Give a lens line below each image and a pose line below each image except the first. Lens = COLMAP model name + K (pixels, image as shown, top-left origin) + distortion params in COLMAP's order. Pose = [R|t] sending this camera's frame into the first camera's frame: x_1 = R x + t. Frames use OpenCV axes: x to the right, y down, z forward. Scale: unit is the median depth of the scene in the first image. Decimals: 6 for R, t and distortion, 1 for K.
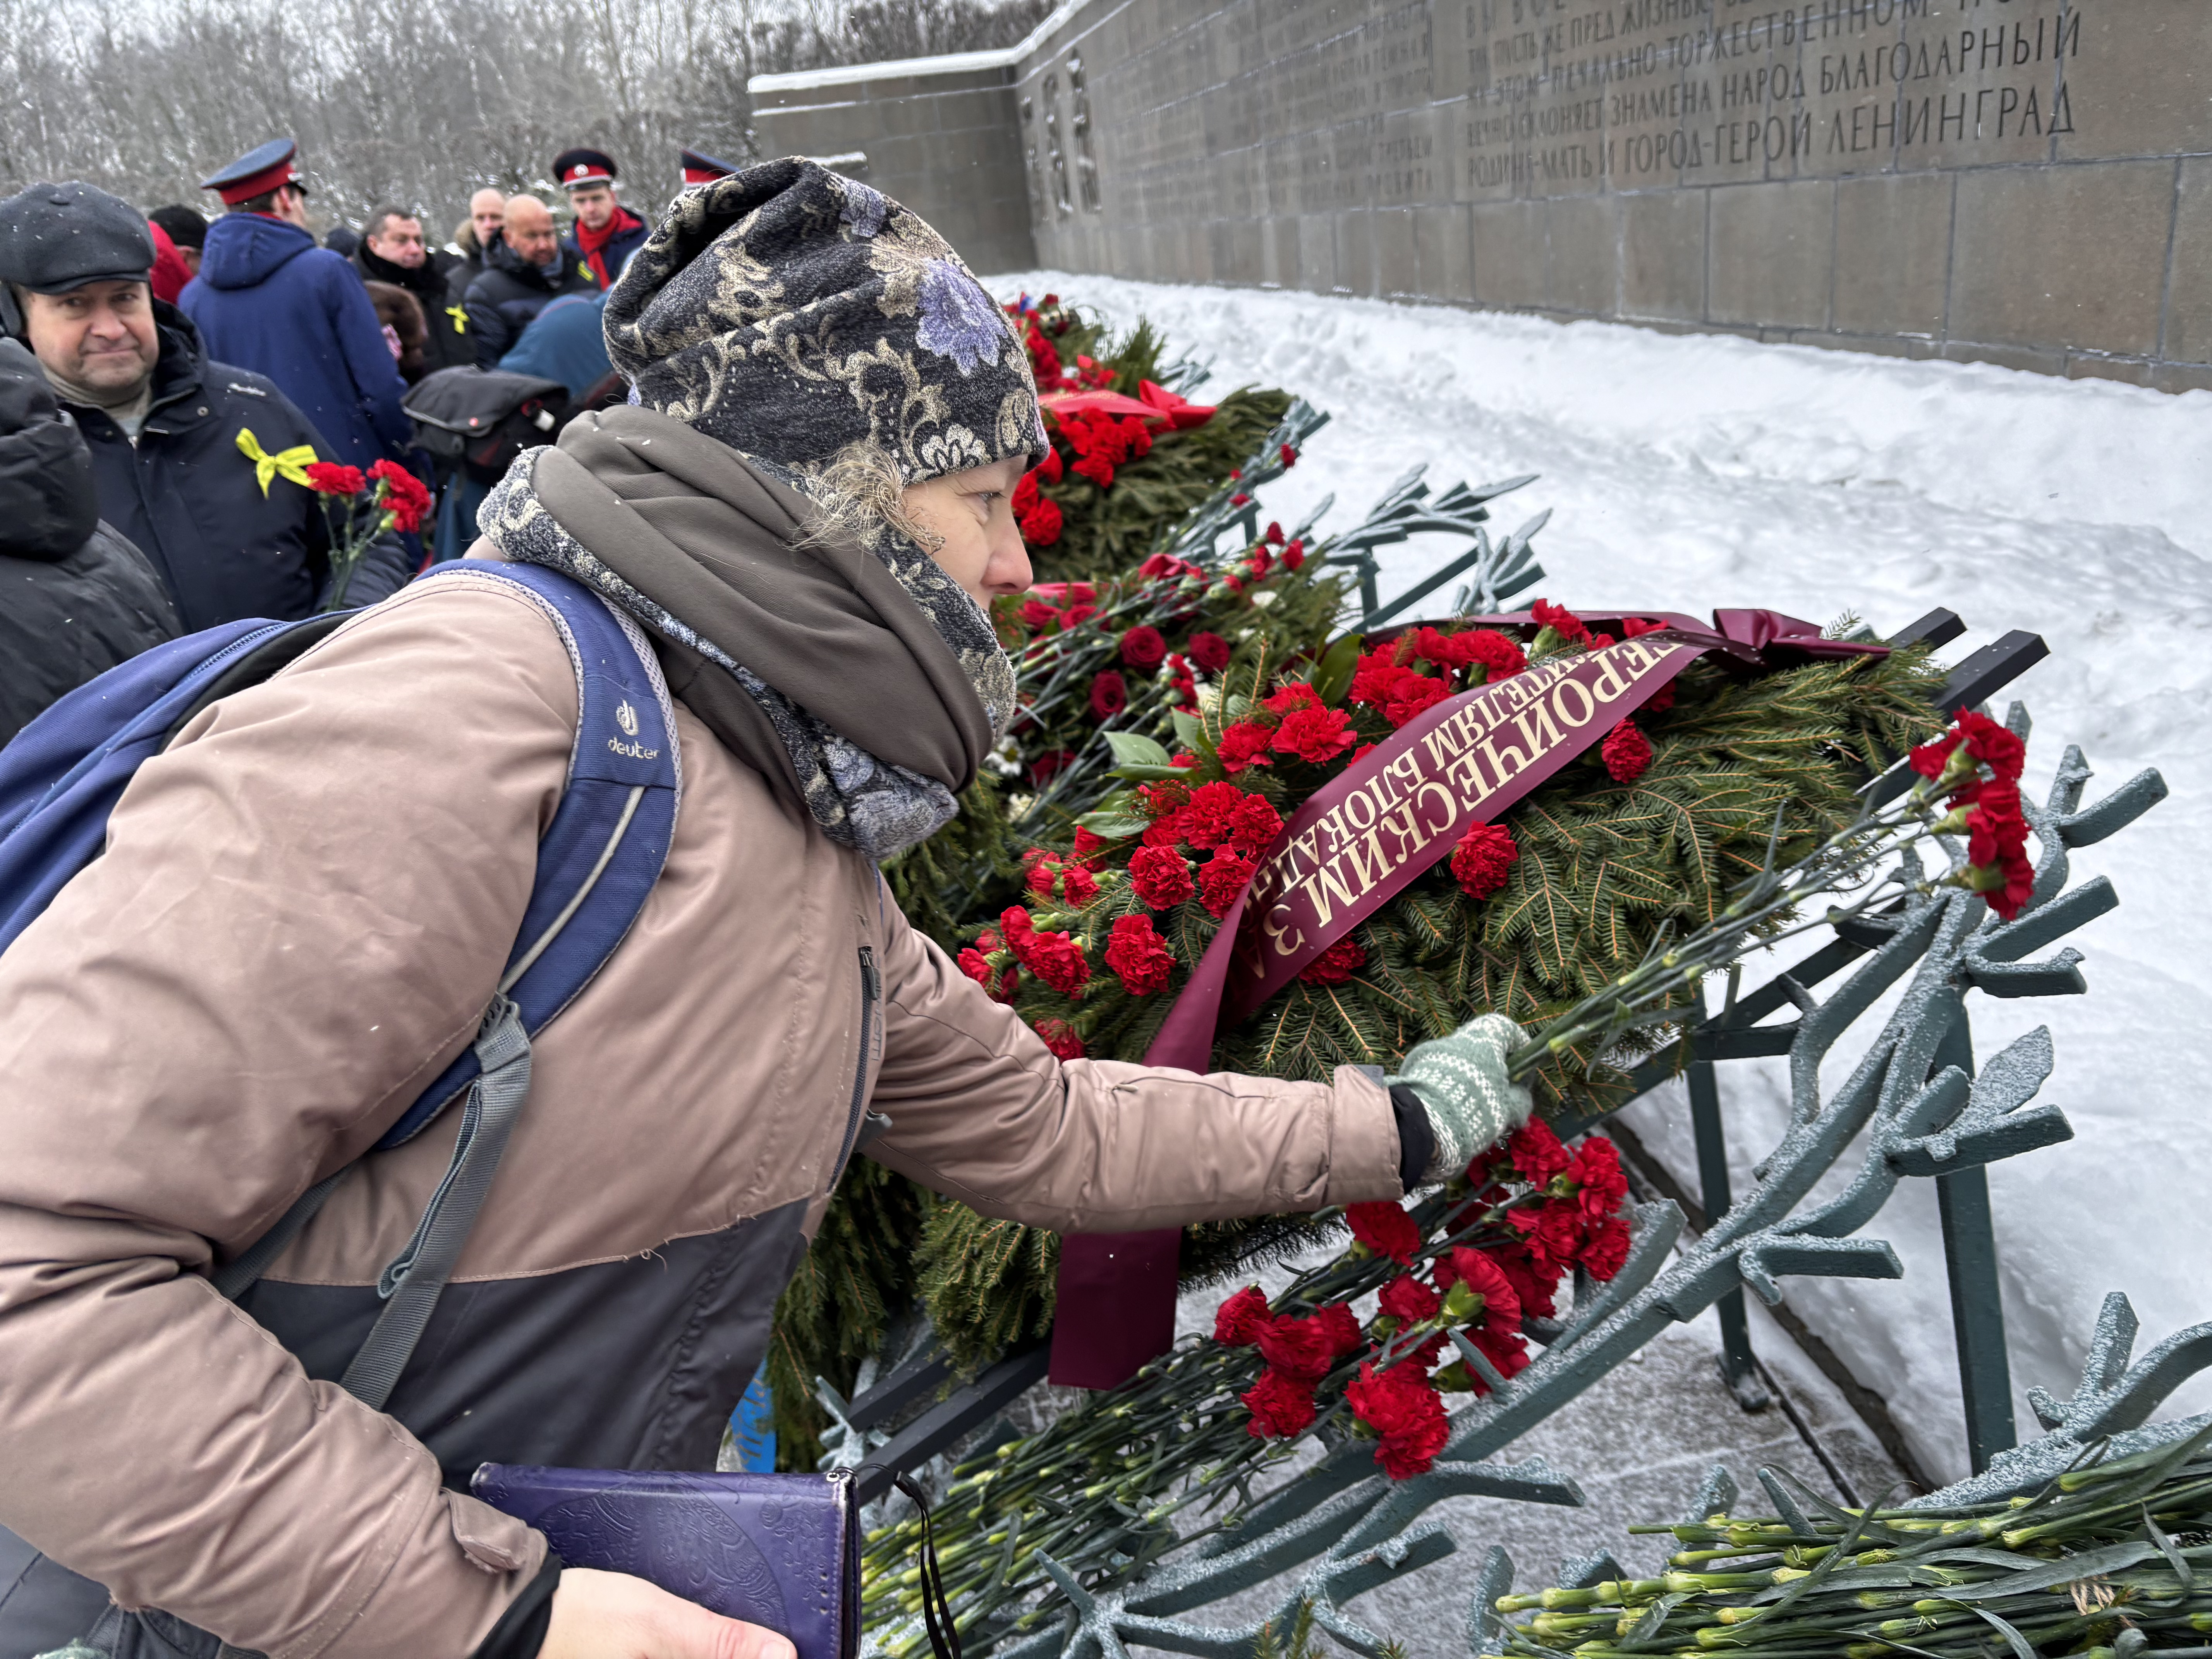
lens RADIAL K [[1686.1, 0, 1106.0], [0, 1686.1, 829.5], [0, 0, 1]] dist [0.056047, -0.057607]
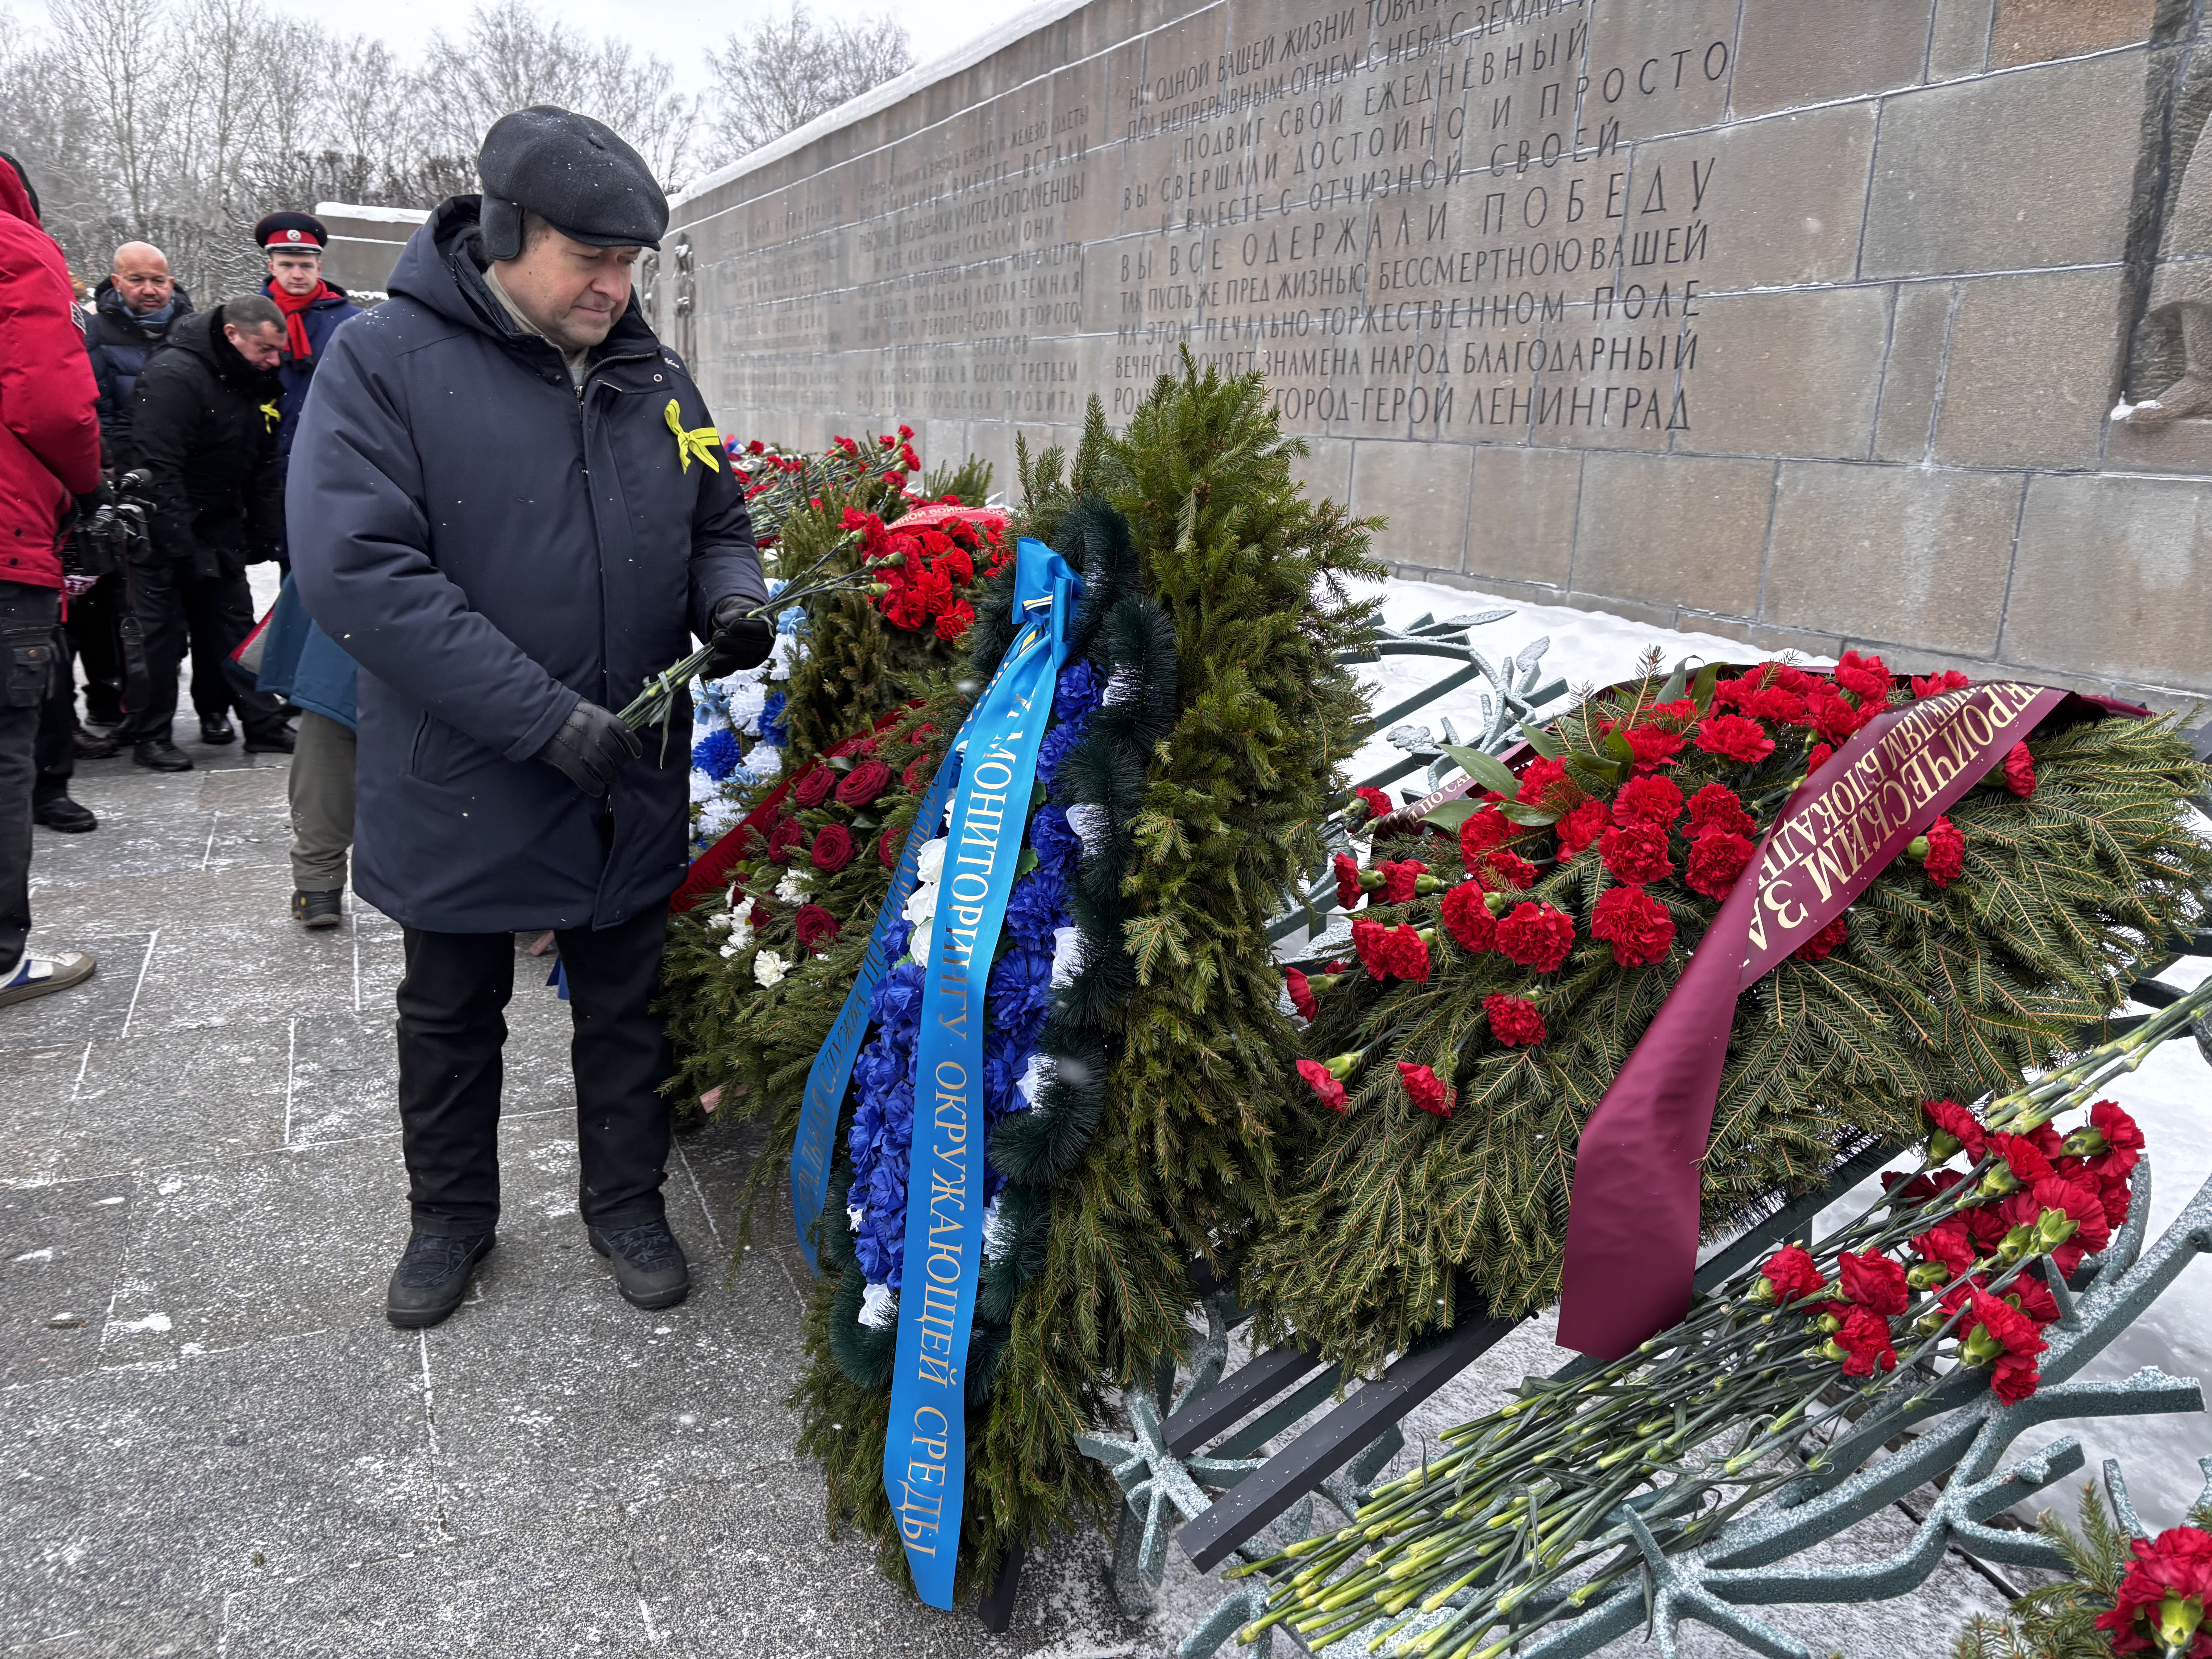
lens RADIAL K [[1675.7, 0, 1106.0], [0, 1675.7, 829.5], [0, 0, 1]] dist [0.049303, -0.058373]
pose [[0.954161, 0.080631, 0.288227, -0.153652], [-0.045199, 0.990802, -0.127544, 0.042184], [-0.295860, 0.108670, 0.949030, 0.029892]]
